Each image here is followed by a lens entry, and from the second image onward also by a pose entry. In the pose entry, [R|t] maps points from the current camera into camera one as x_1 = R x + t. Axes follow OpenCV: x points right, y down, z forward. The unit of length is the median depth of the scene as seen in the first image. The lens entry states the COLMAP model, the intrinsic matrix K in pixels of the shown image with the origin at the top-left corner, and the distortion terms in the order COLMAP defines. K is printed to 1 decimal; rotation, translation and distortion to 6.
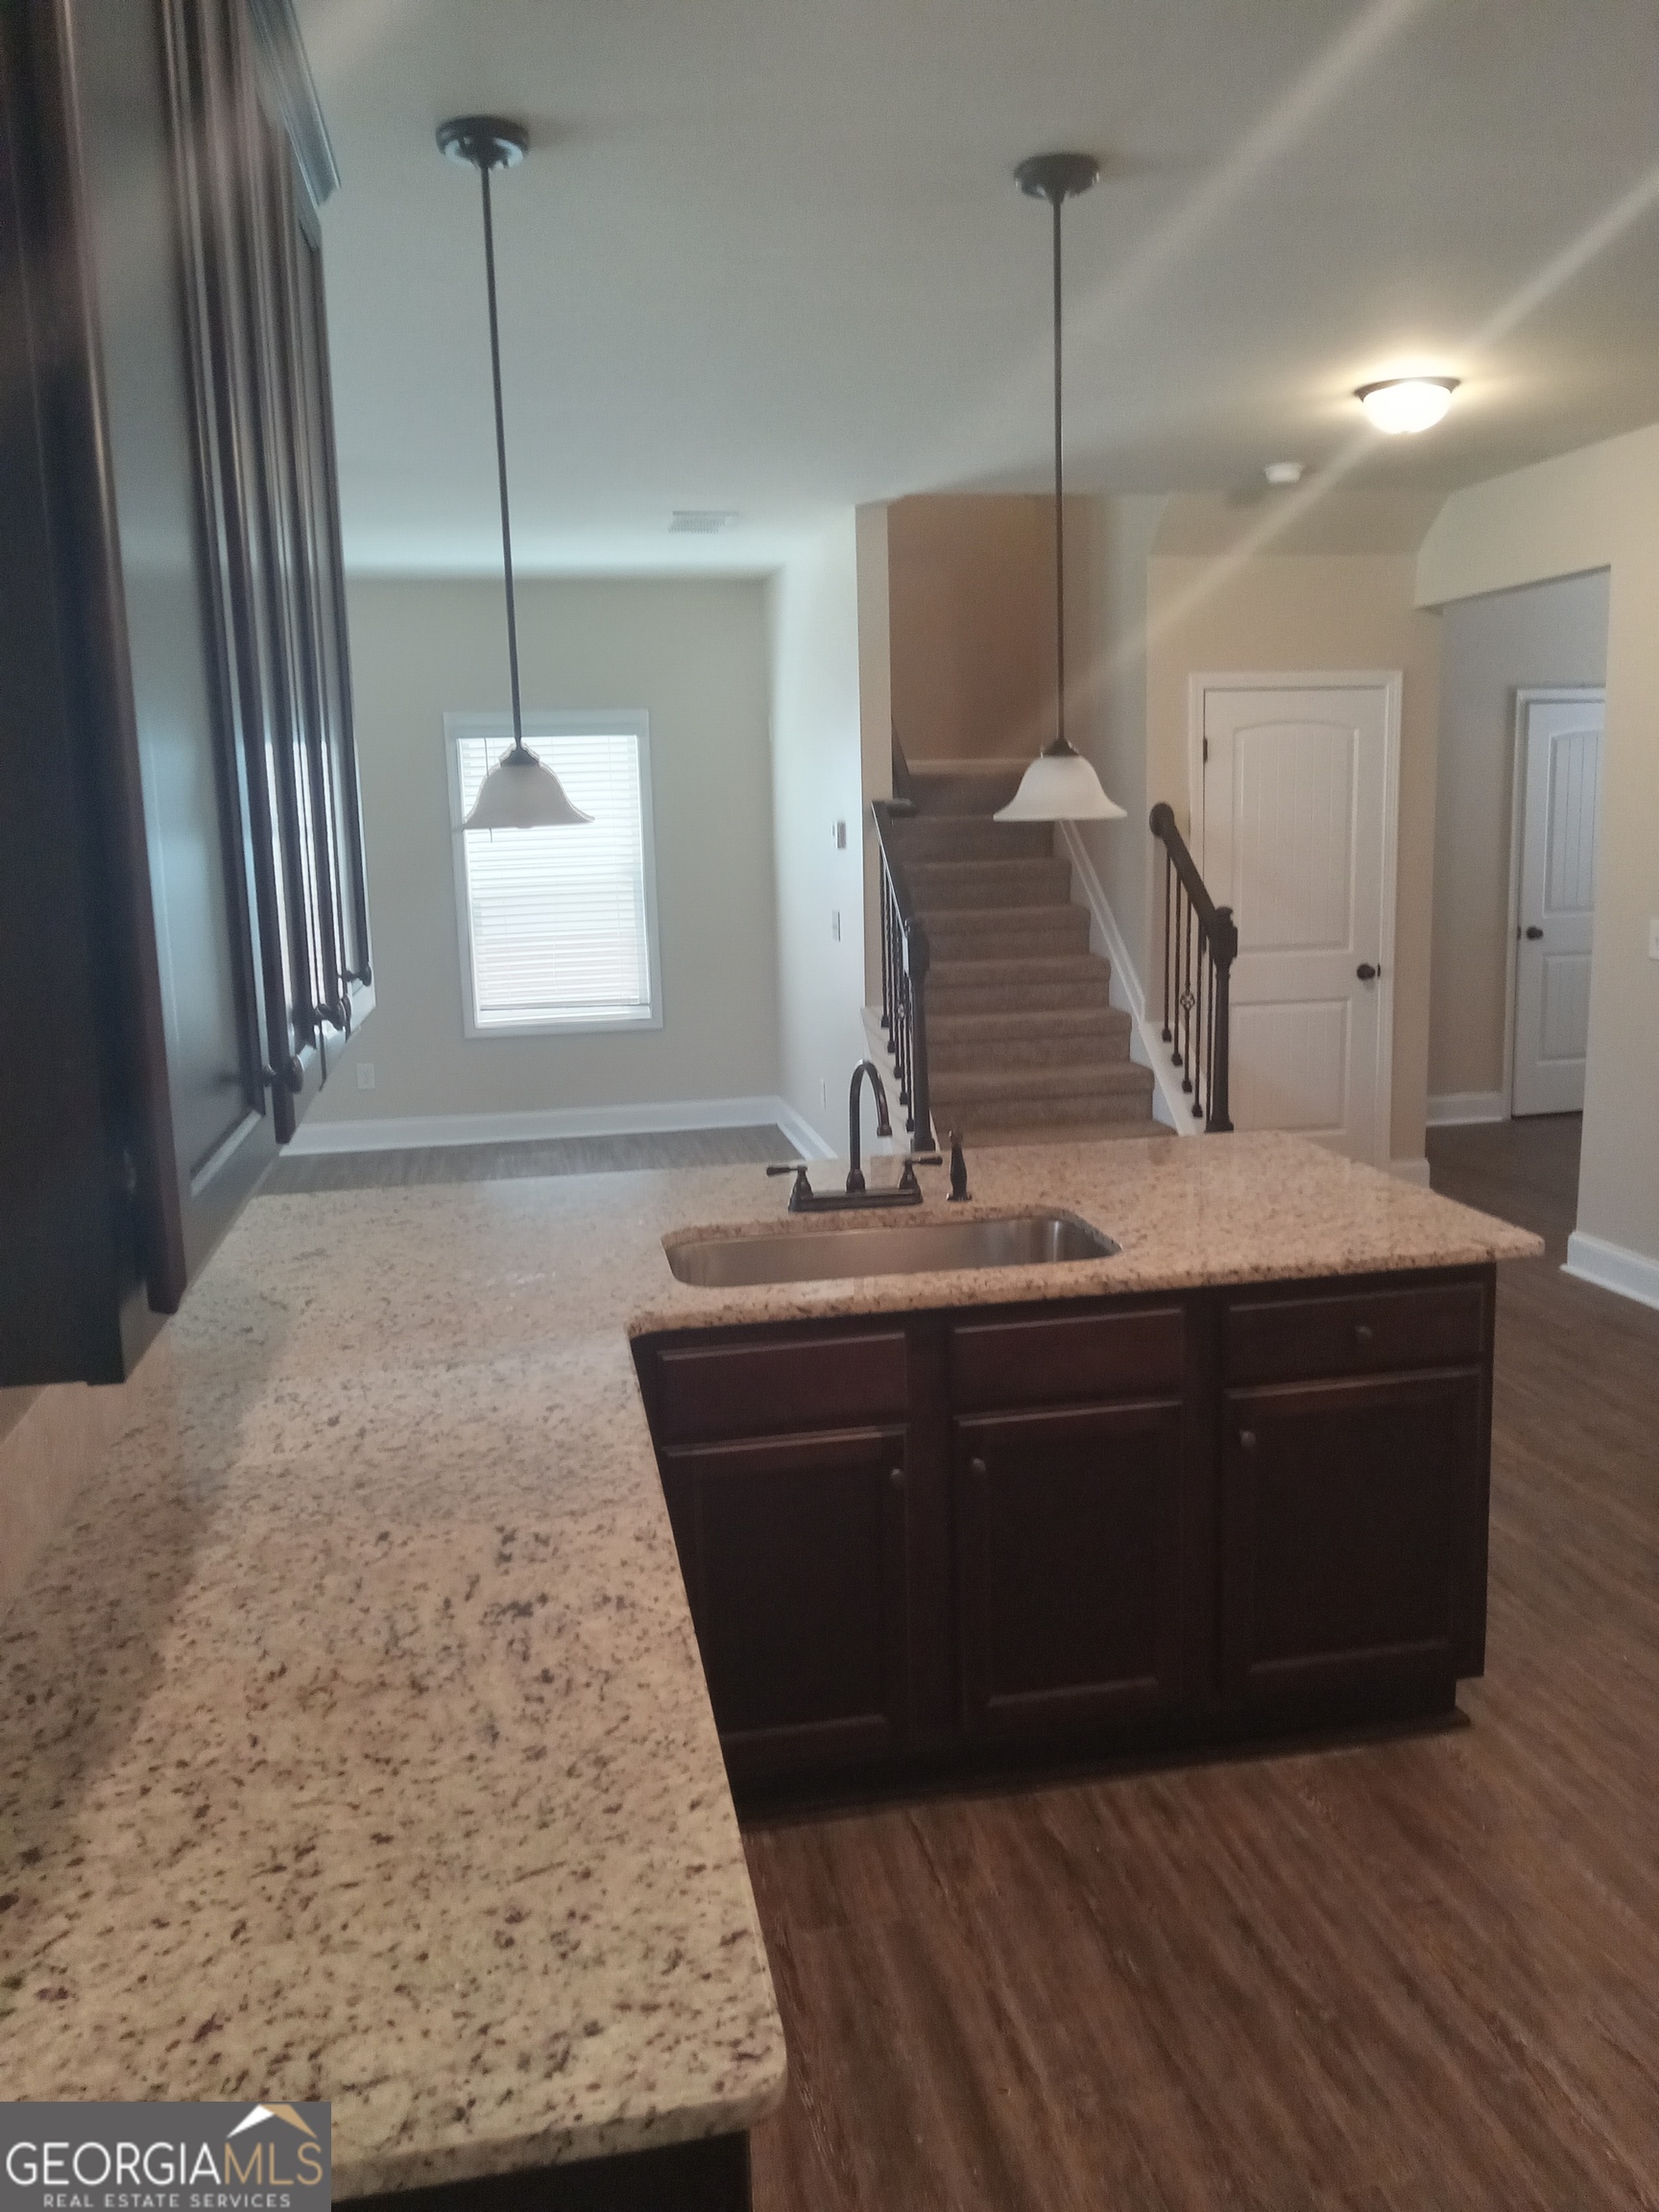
lens RADIAL K [[1654.6, 0, 831.4], [0, 1654.6, 1101.3], [0, 0, 1]] dist [-0.001849, -0.001879]
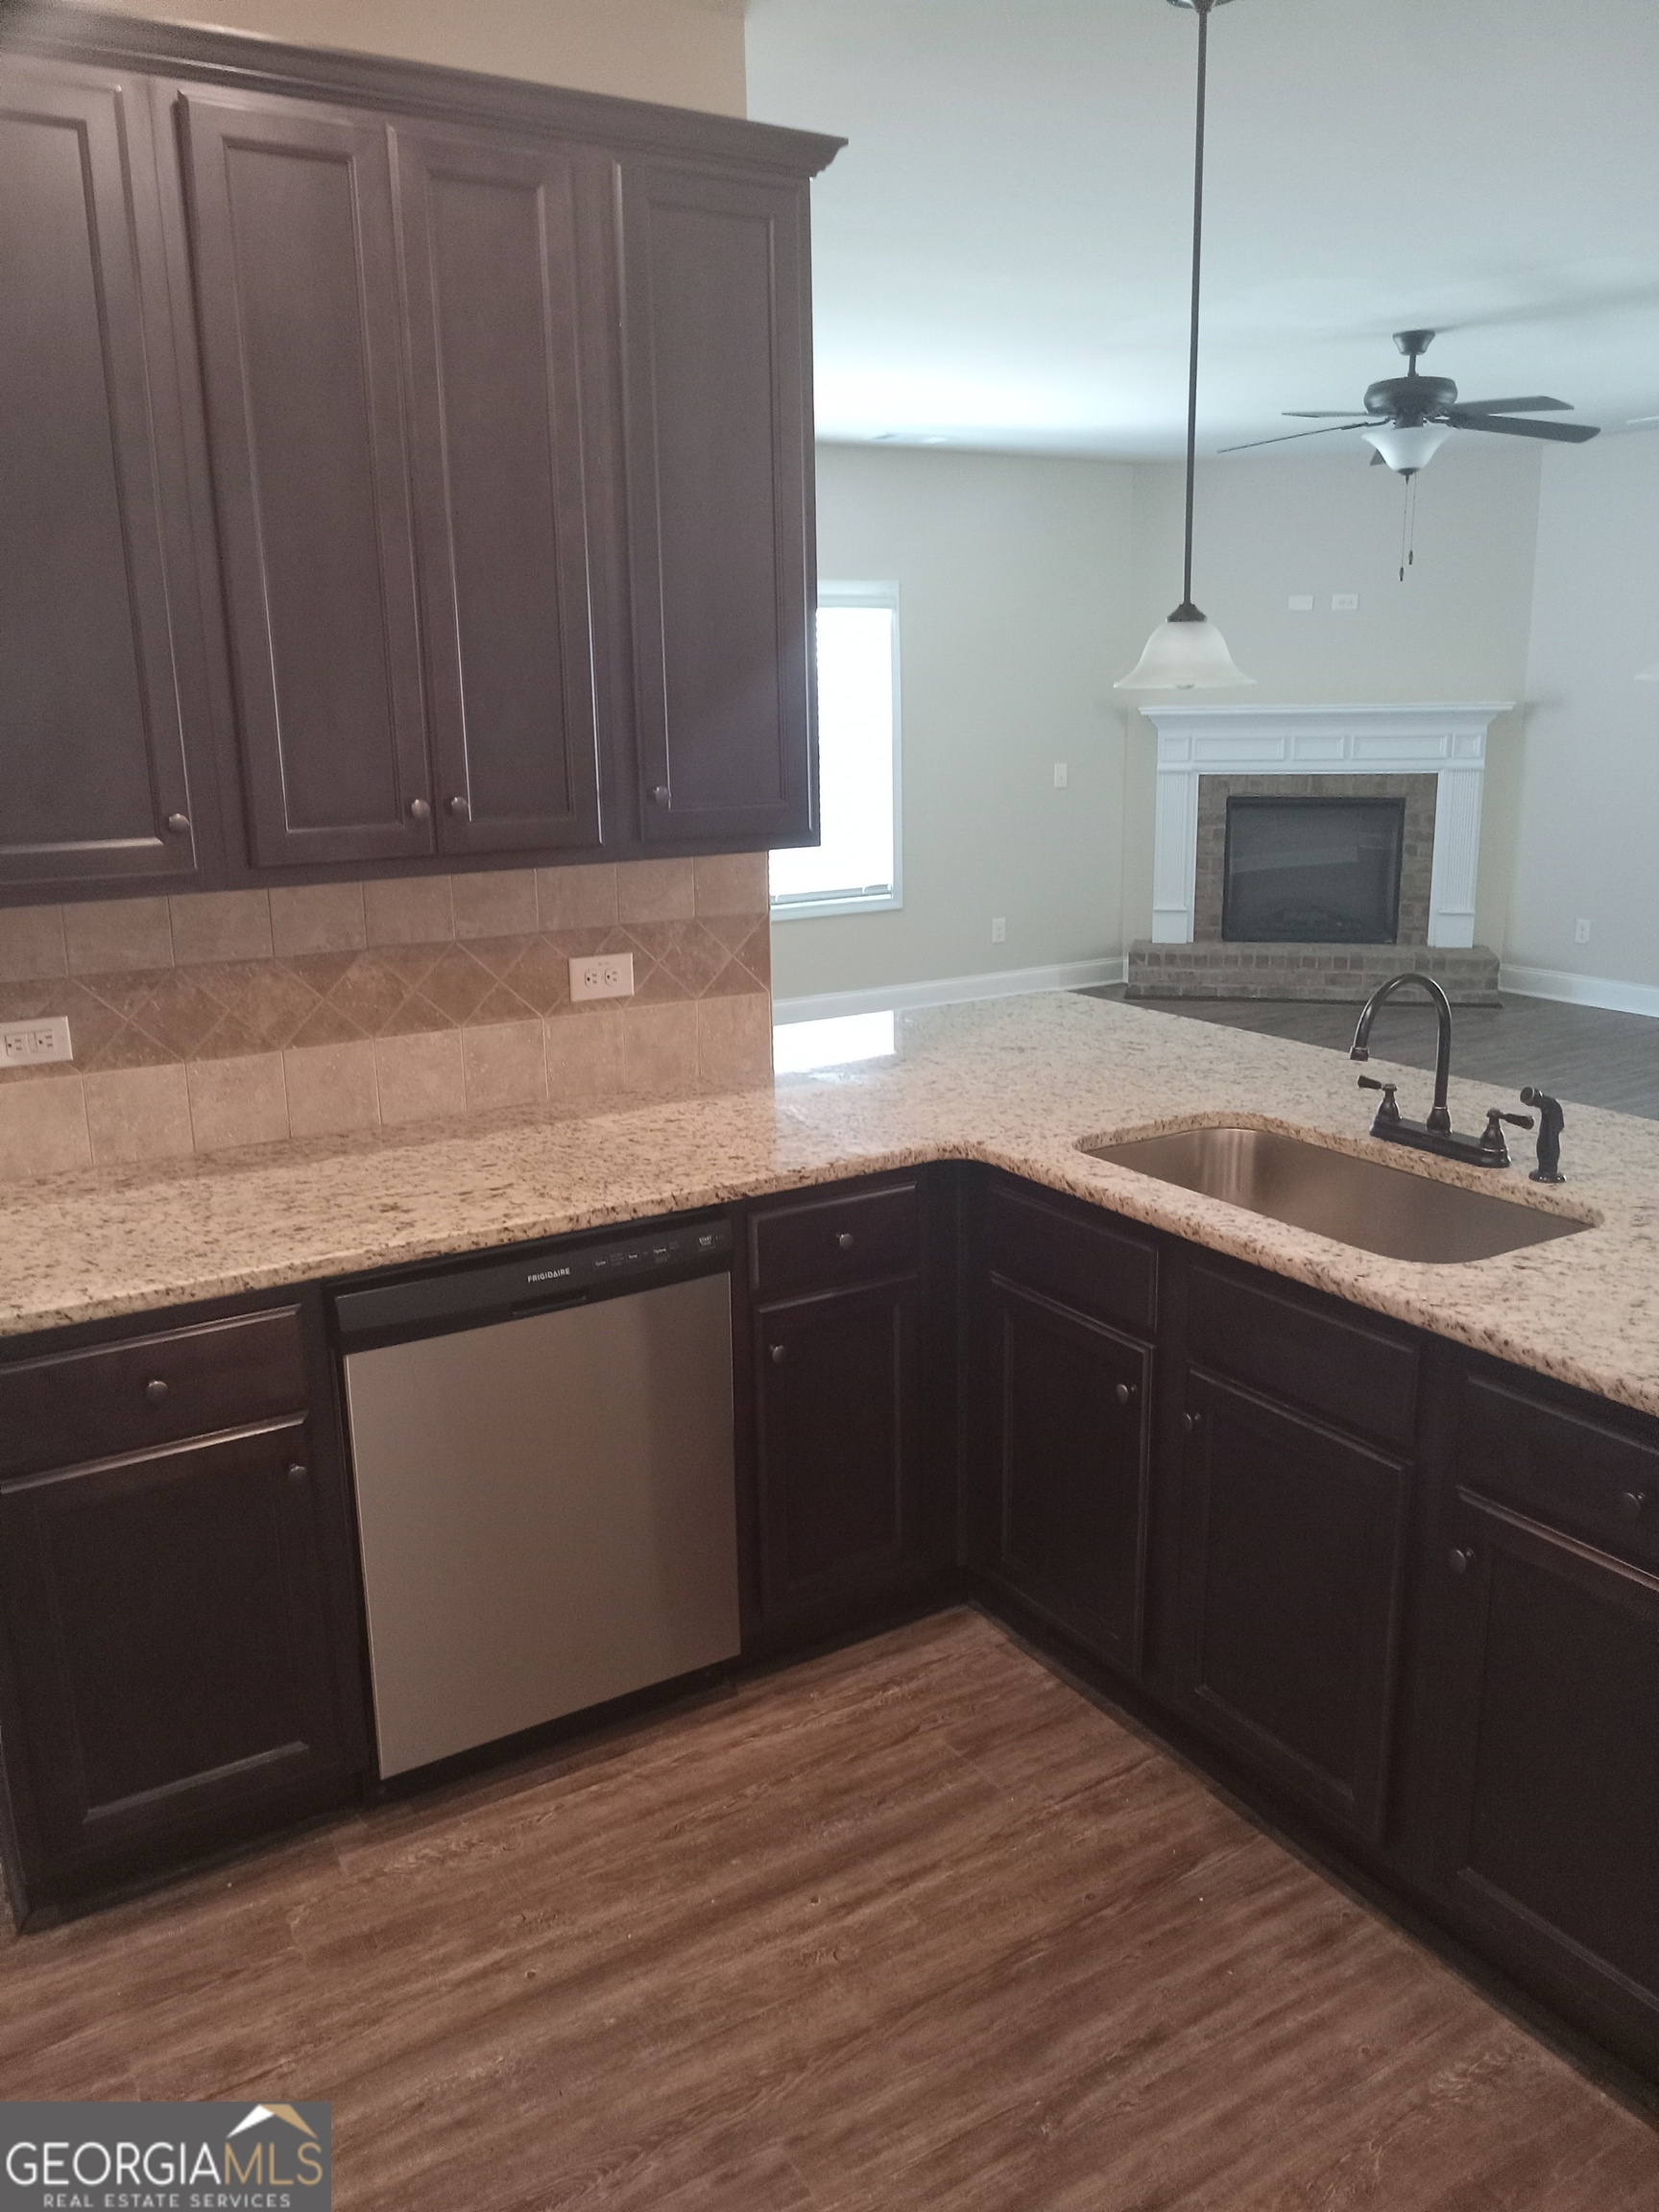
lens RADIAL K [[1645.3, 0, 827.2], [0, 1645.3, 1076.1], [0, 0, 1]] dist [-0.007065, -0.005082]
pose [[0.356432, 0.231382, -0.905218, 0.955641], [-0.156984, 0.969908, 0.186104, -0.116169], [0.921039, 0.075771, 0.382029, 0.572075]]
